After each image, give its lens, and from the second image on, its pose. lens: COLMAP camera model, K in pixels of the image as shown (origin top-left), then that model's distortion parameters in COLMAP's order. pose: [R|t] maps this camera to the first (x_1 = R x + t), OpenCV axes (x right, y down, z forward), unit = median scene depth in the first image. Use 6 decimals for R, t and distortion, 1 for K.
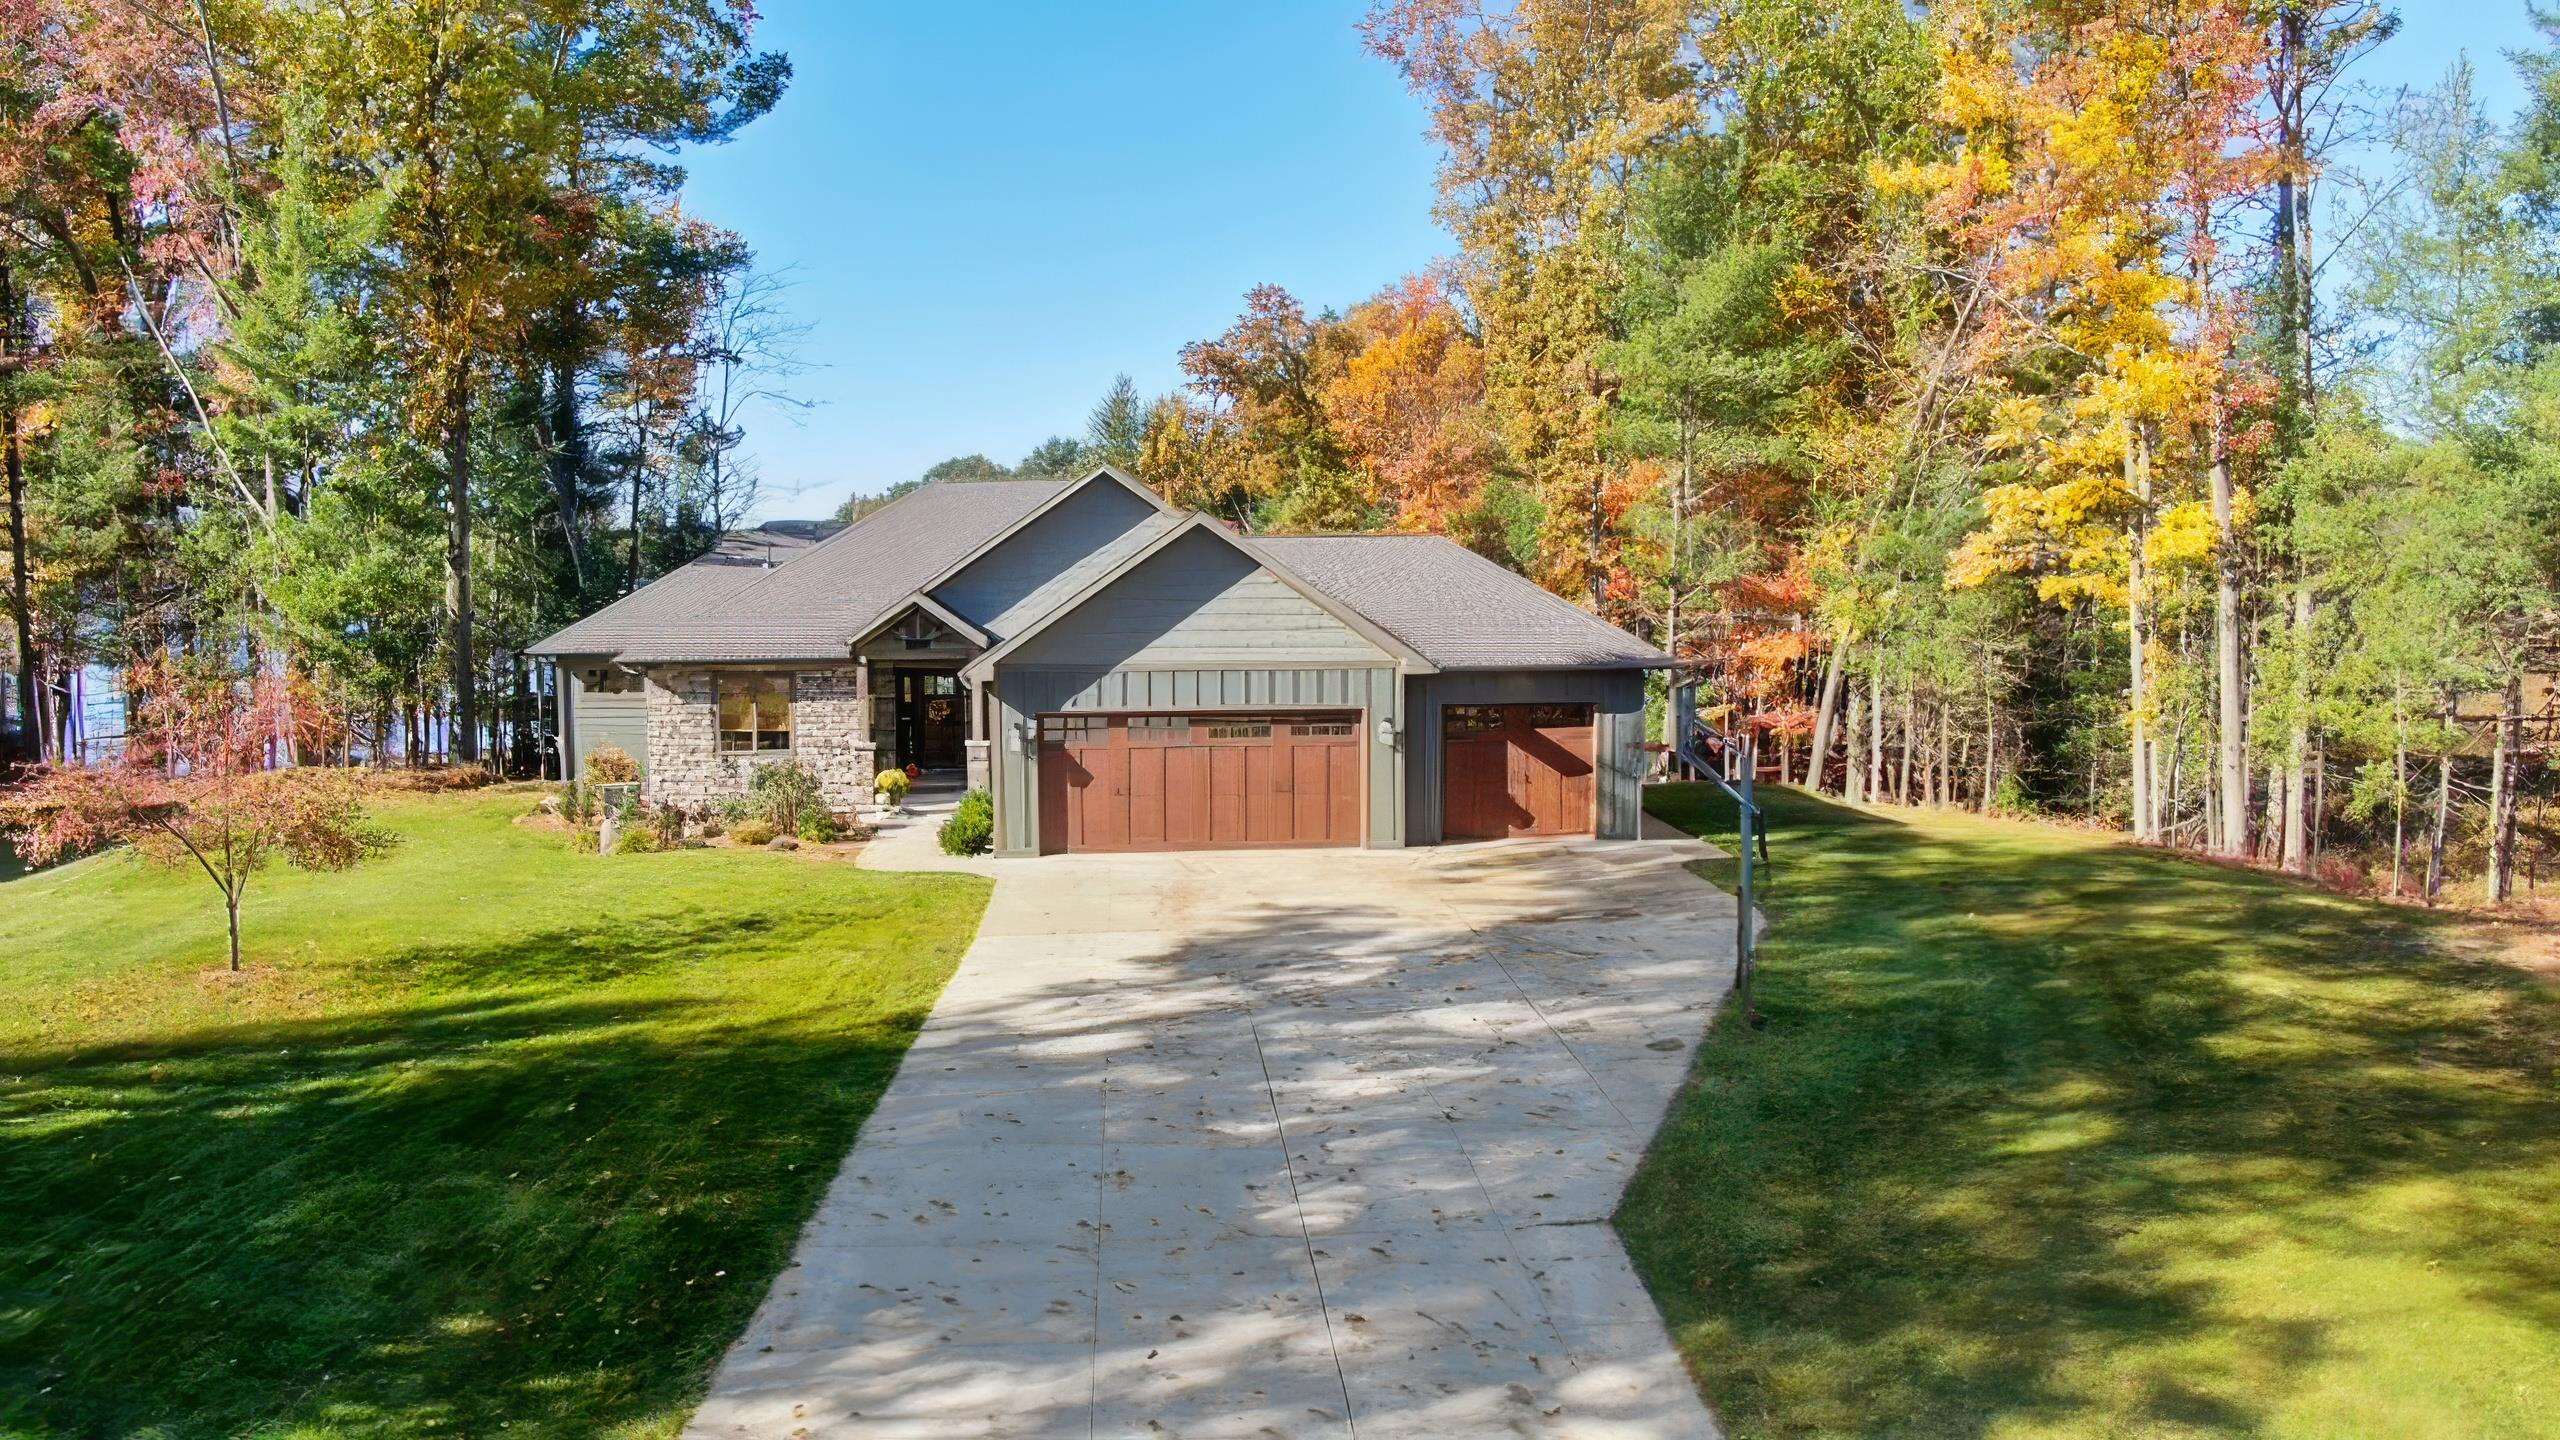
lens RADIAL K [[1830.4, 0, 1275.4], [0, 1830.4, 717.8], [0, 0, 1]] dist [-0.067764, 0.000004]
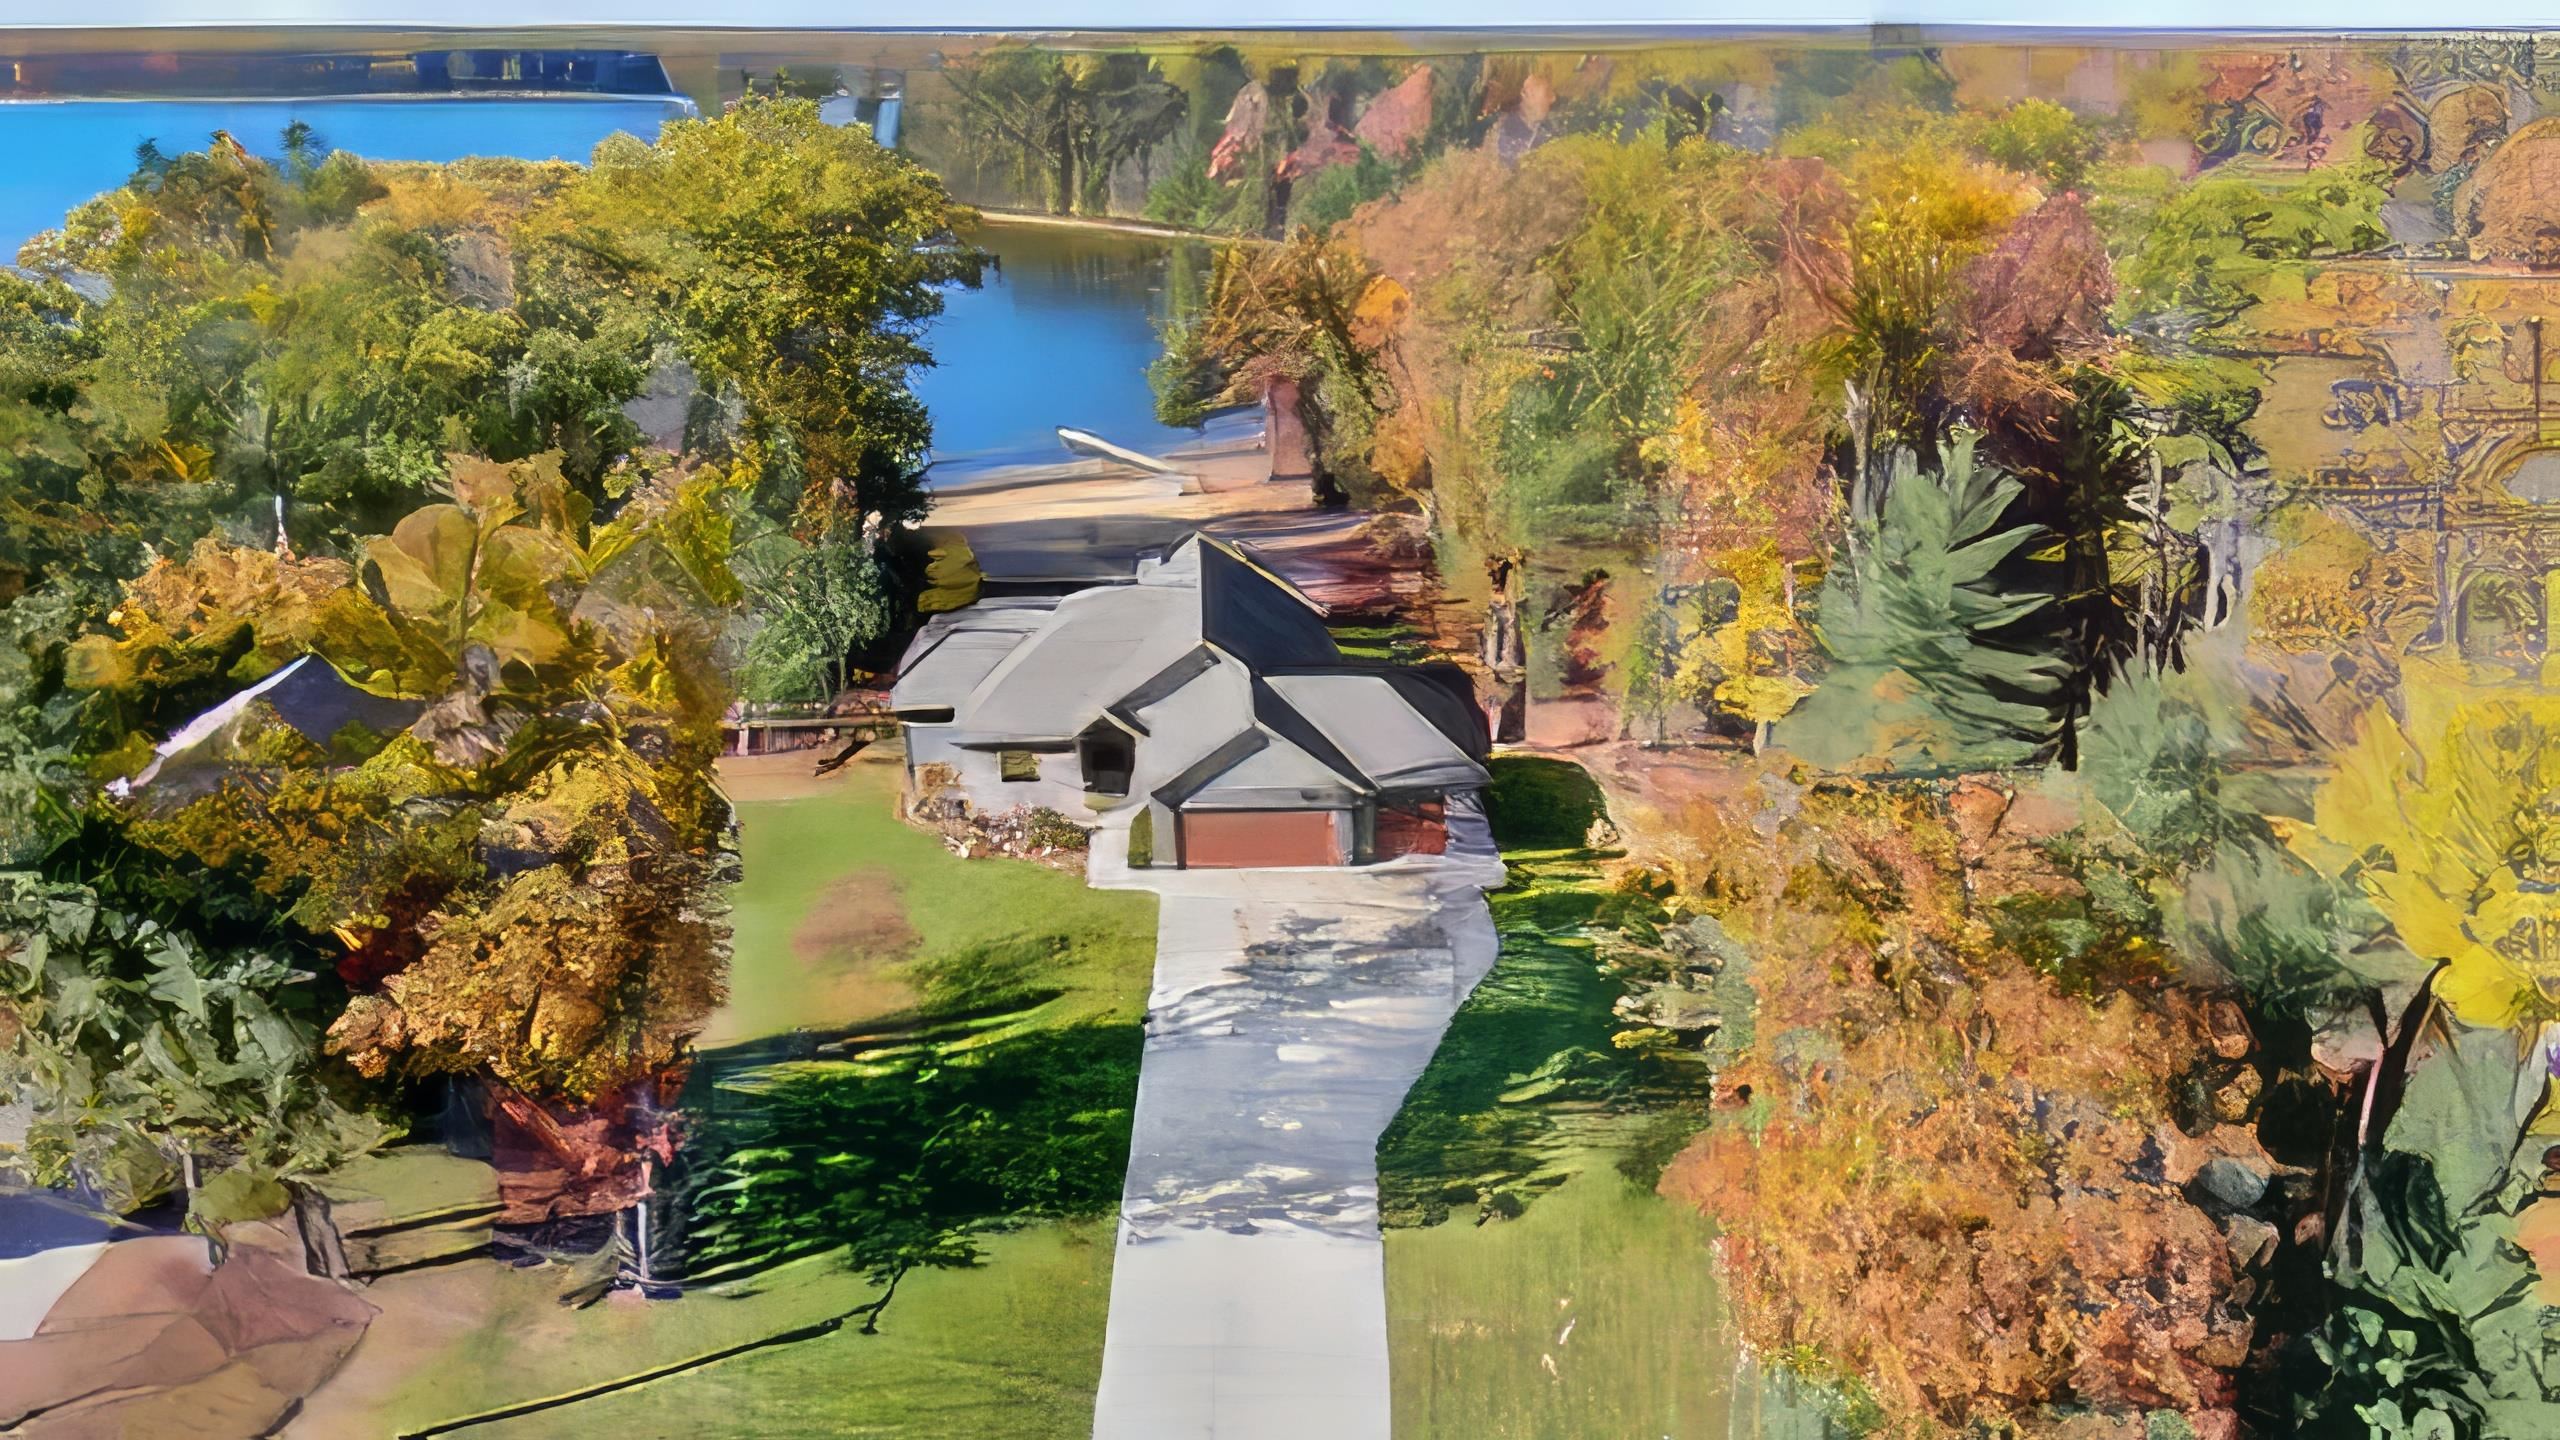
lens RADIAL K [[1812.0, 0, 1277.9], [0, 1812.0, 715.3], [0, 0, 1]] dist [-0.021607, -0.001760]
pose [[0.999527, 0.013991, -0.027374, 0.036299], [-0.006352, 0.965216, 0.261376, -0.551924], [0.030078, -0.261078, 0.964849, -0.813514]]
